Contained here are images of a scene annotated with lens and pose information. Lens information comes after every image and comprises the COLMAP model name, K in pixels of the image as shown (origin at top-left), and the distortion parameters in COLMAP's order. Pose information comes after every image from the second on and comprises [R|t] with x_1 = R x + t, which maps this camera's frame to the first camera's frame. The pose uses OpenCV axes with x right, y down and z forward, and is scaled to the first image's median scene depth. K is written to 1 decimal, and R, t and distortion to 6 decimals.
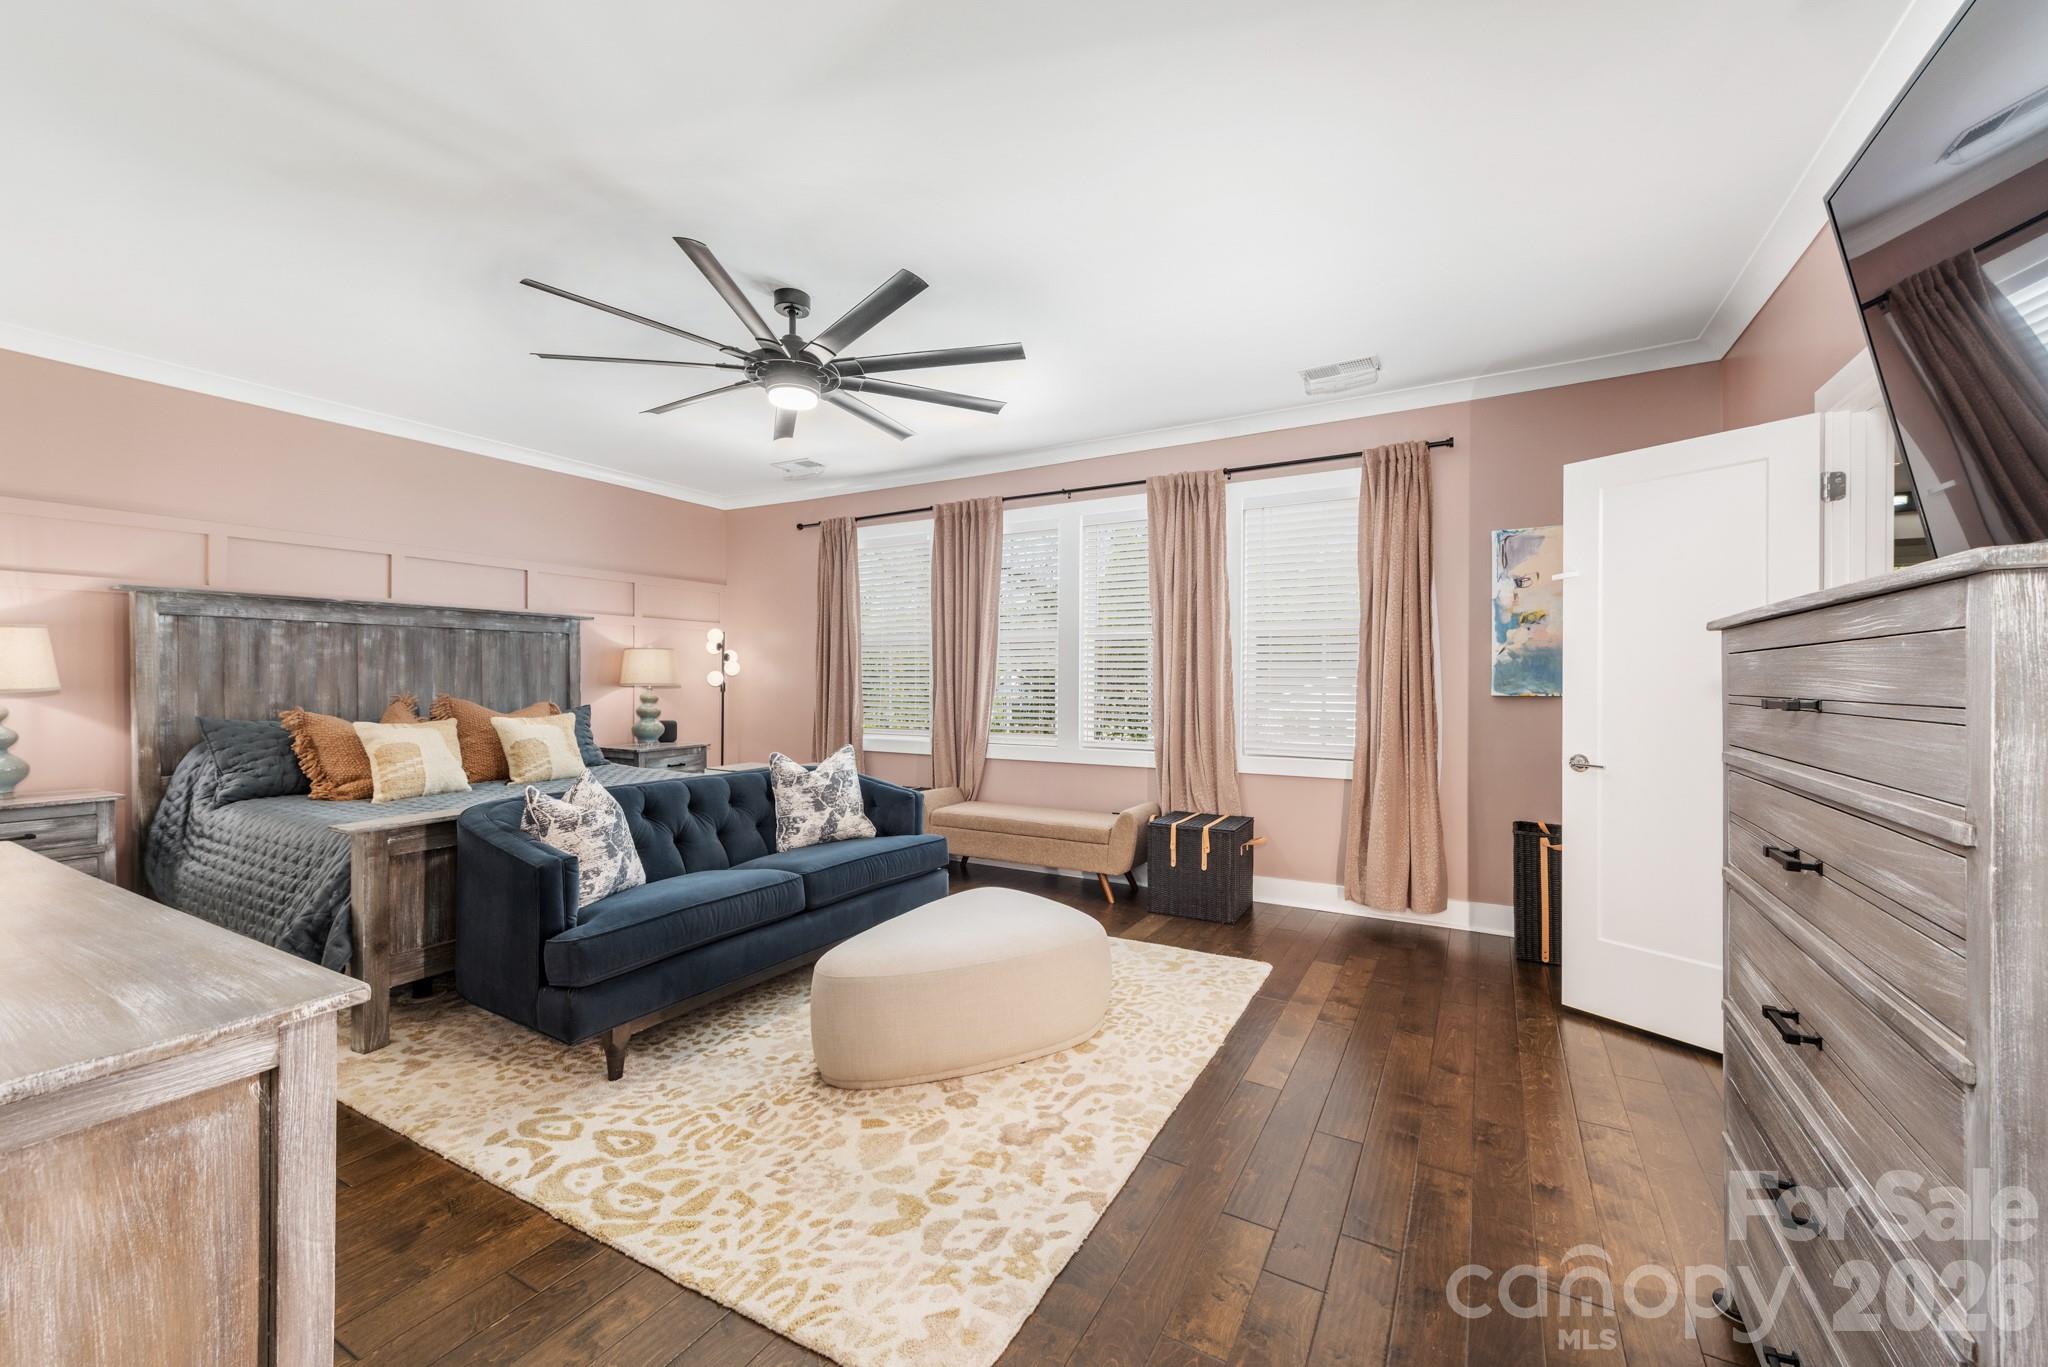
lens RADIAL K [[803.3, 0, 1035.4], [0, 803.3, 682.9], [0, 0, 1]] dist [0.002061, -0.000072]
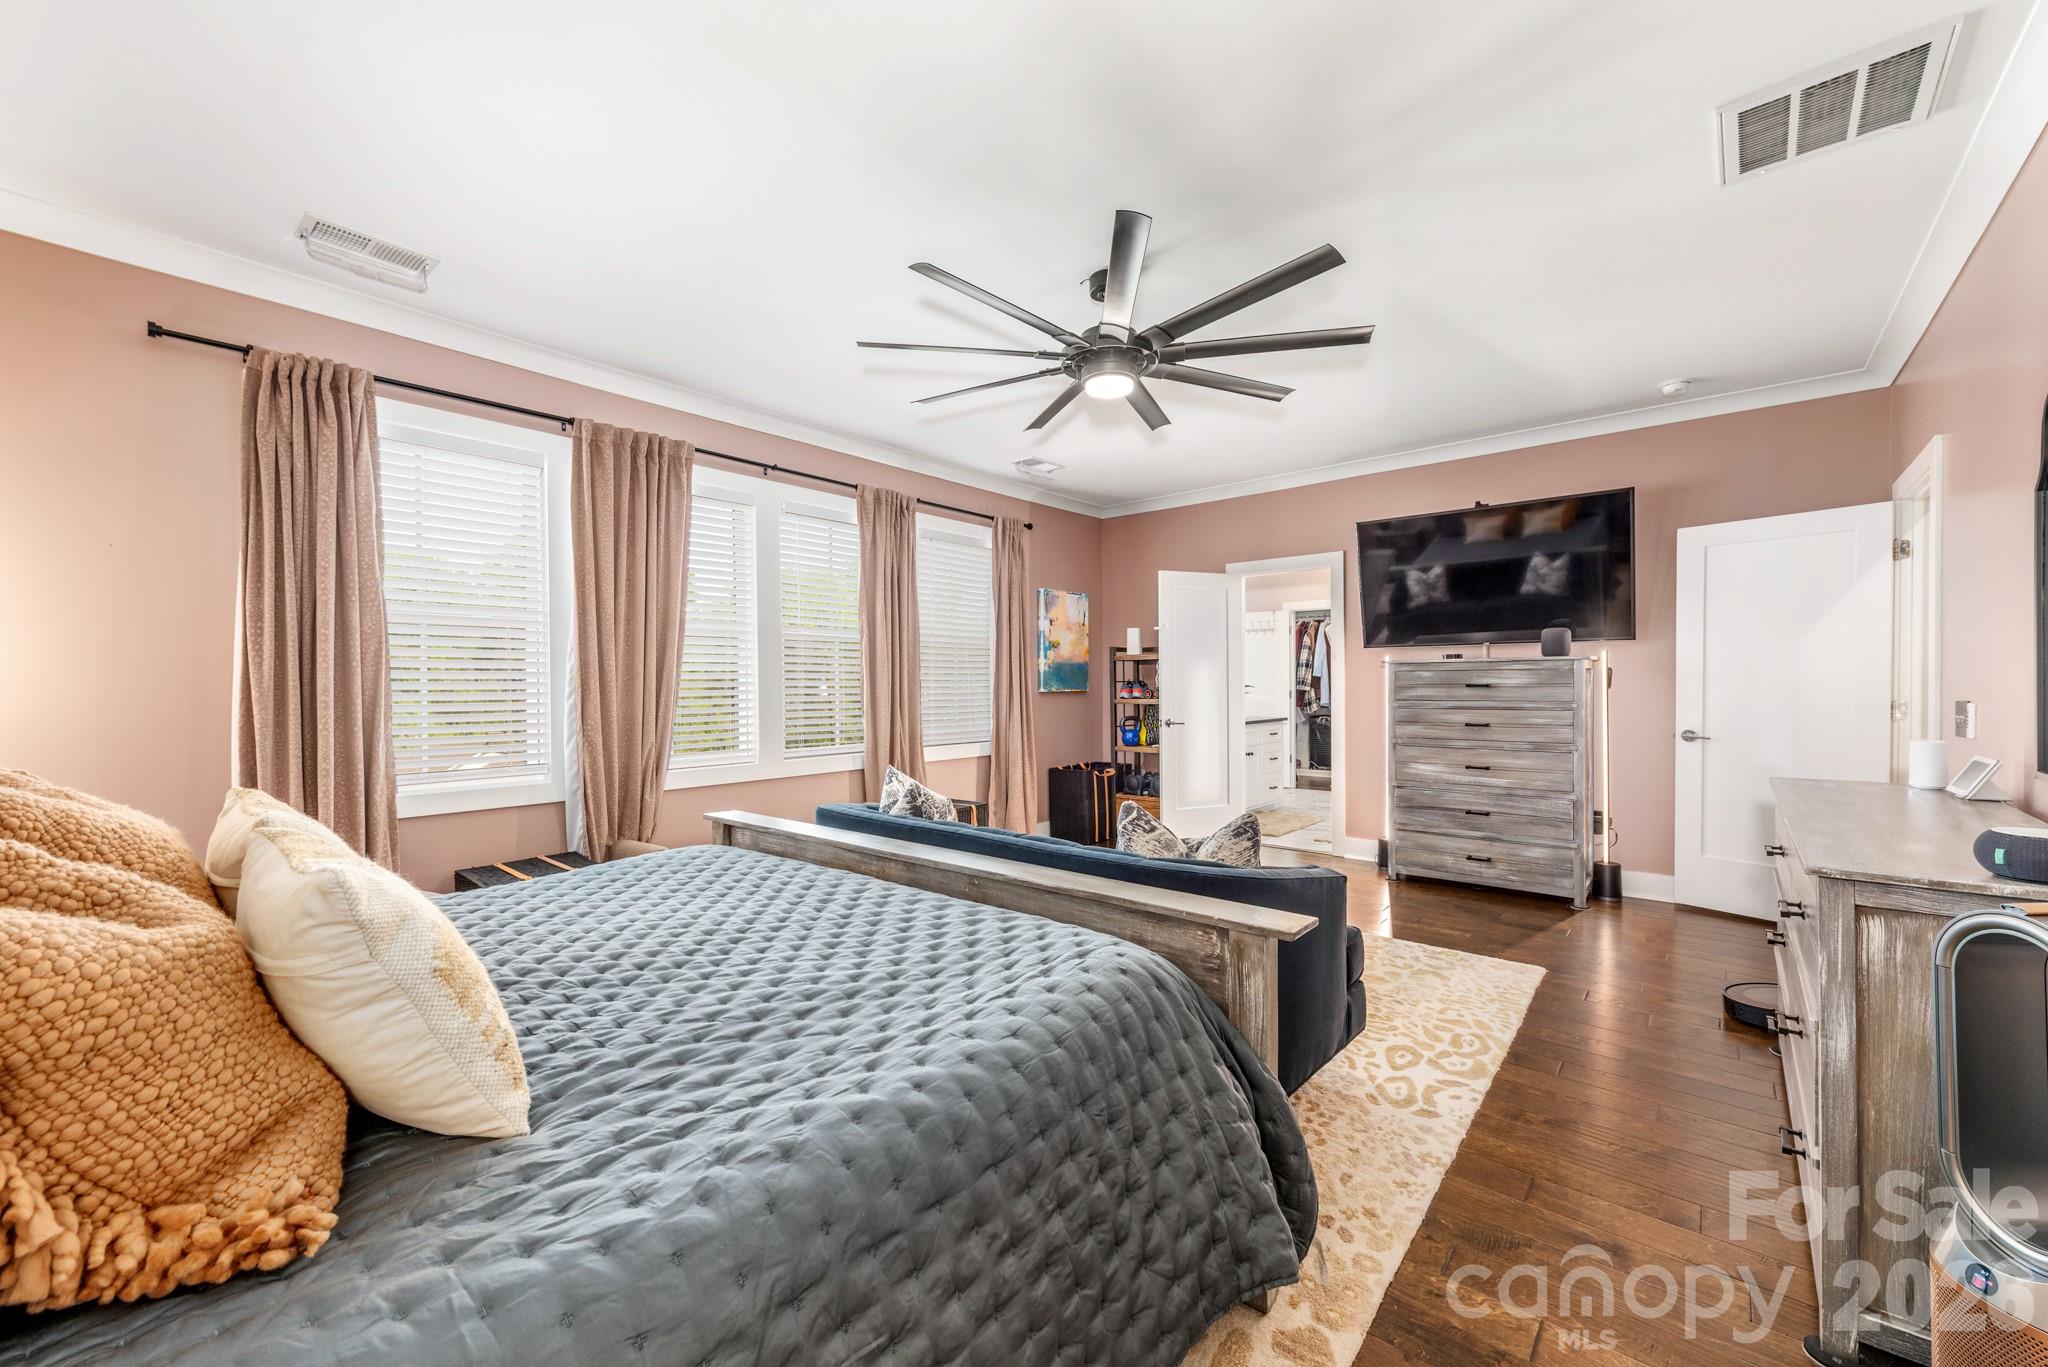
lens RADIAL K [[803.3, 0, 1035.4], [0, 803.3, 682.9], [0, 0, 1]] dist [0.002061, -0.000072]
pose [[0.190467, -0.005999, 0.981675, -0.989855], [0.000885, 0.999982, 0.005939, -0.010986], [-0.981693, -0.000262, 0.190469, 0.710466]]
